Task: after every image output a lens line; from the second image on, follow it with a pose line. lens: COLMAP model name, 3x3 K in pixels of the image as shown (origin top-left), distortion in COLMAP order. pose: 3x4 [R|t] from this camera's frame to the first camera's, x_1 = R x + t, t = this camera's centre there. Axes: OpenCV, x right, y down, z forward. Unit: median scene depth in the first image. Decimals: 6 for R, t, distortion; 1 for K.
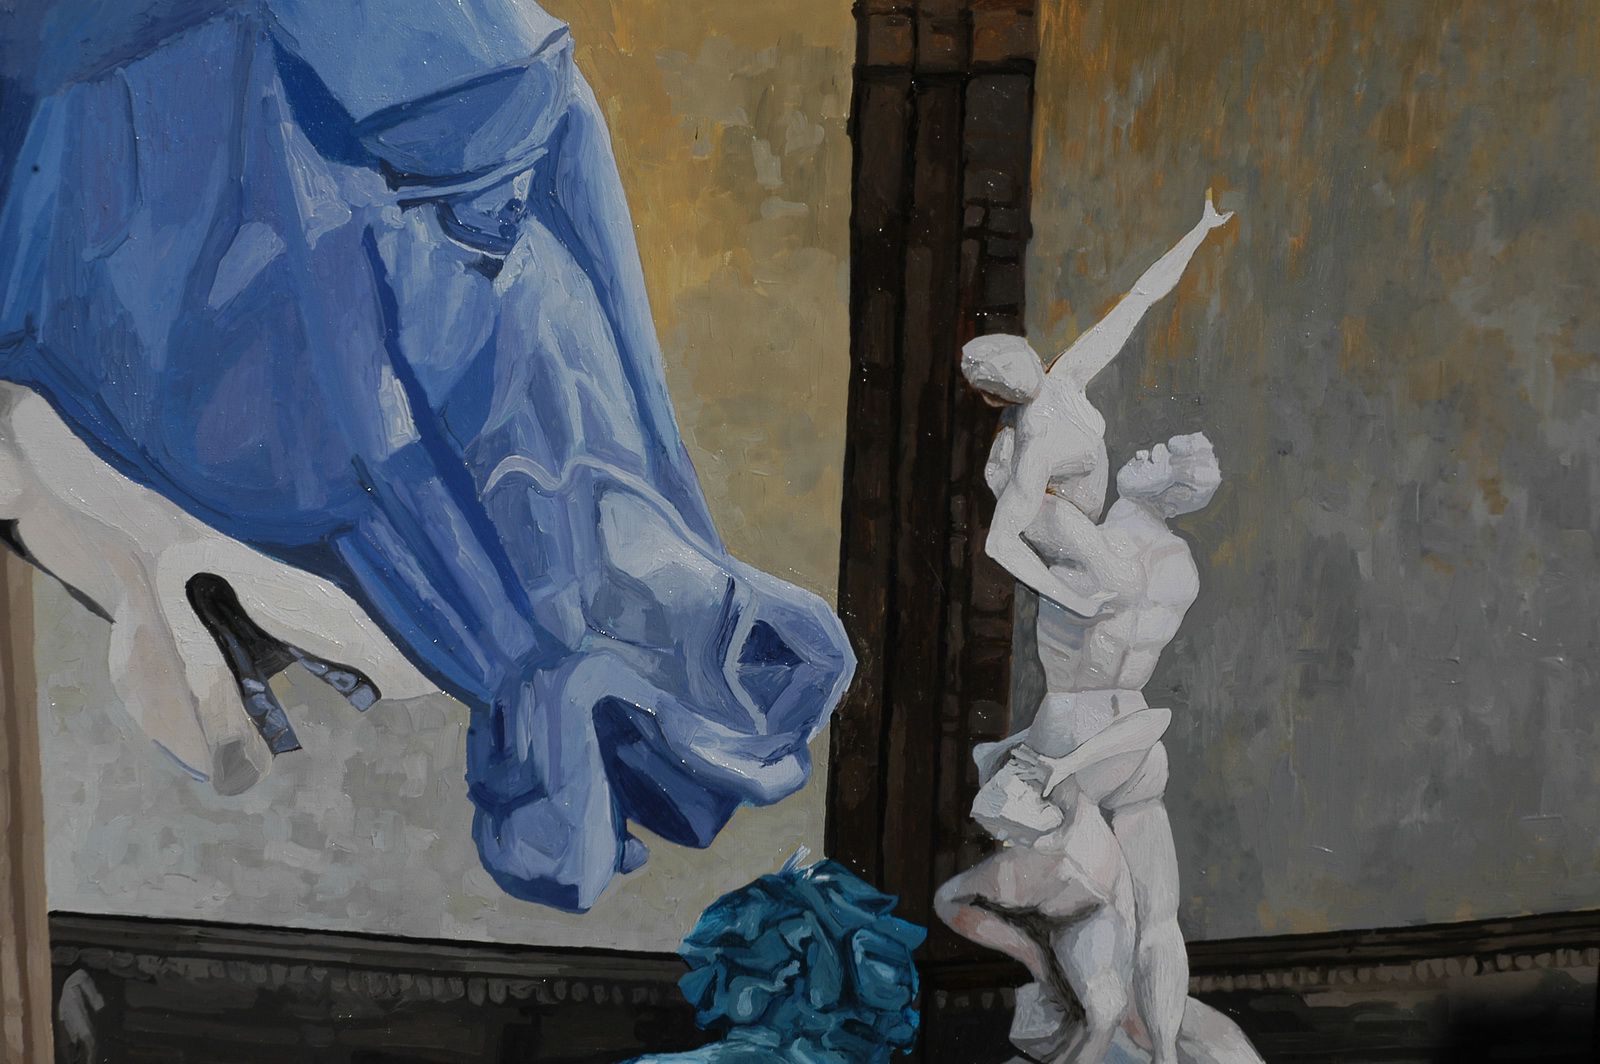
lens RADIAL K [[4123.2, 0, 801.0], [0, 4123.2, 537.6], [0, 0, 1]] dist [0.080844, 0.000000]
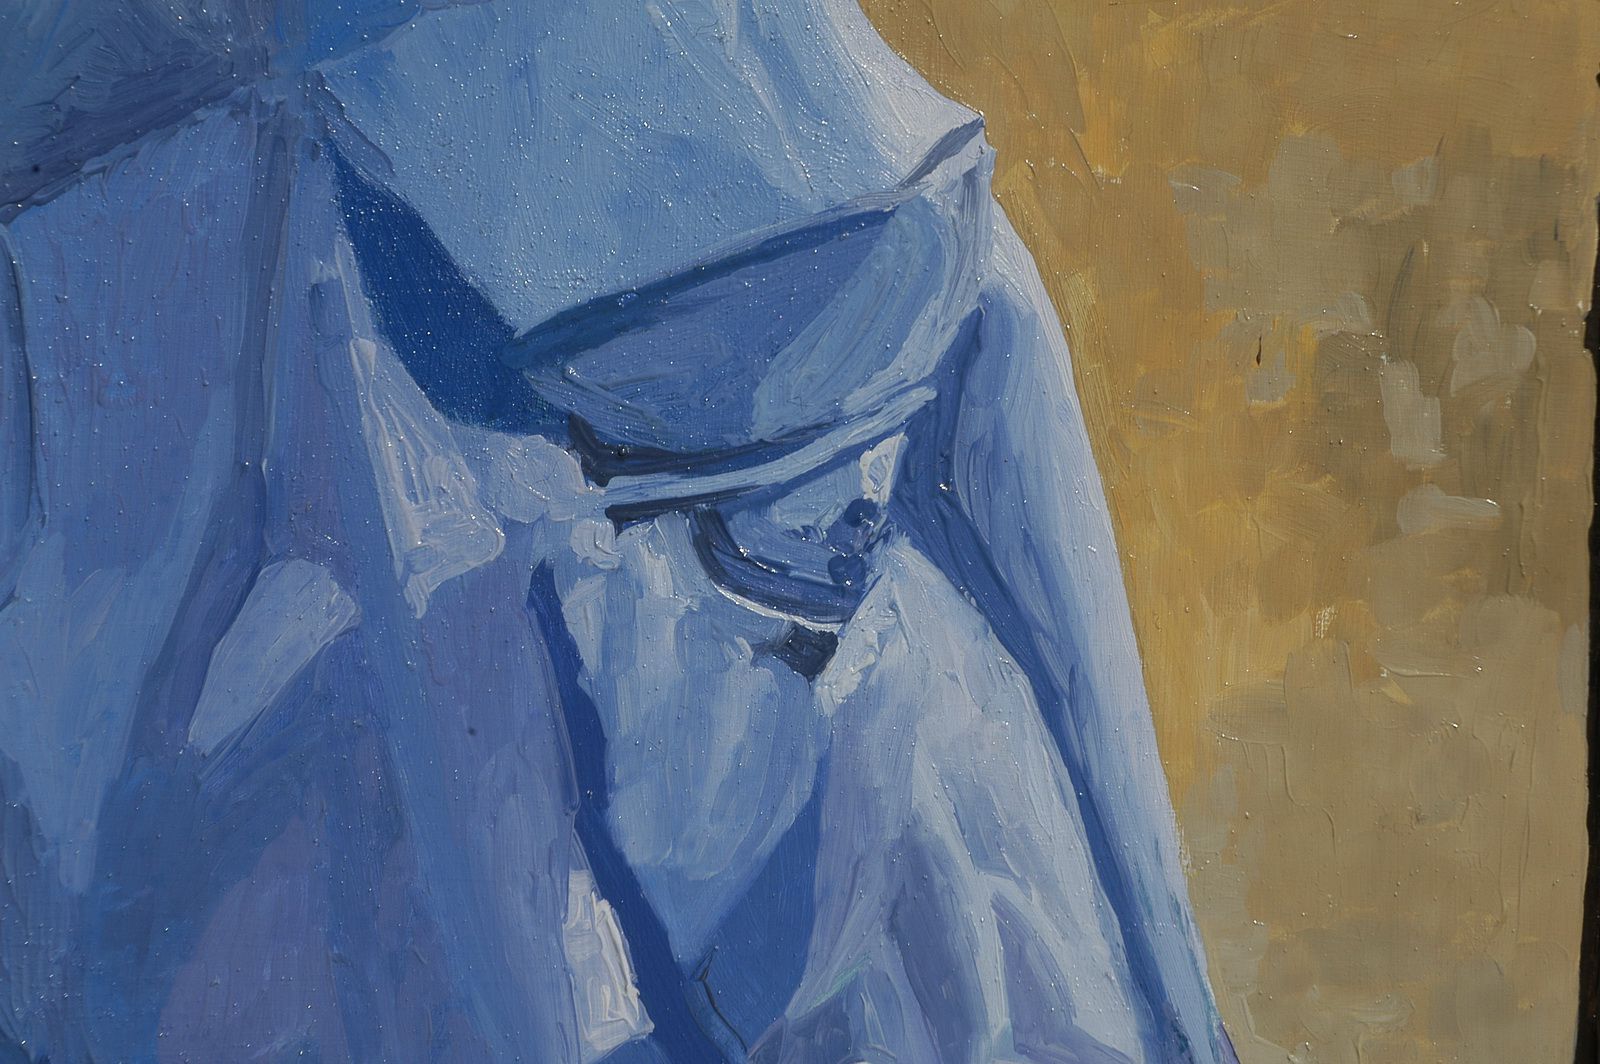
lens RADIAL K [[4123.2, 0, 797.7], [0, 4123.2, 527.6], [0, 0, 1]] dist [0.080844, 0.000000]
pose [[0.996910, 0.008706, -0.078065, -0.040972], [-0.006726, 0.999650, 0.025593, -0.090791], [0.078260, -0.024989, 0.996620, 0.545559]]
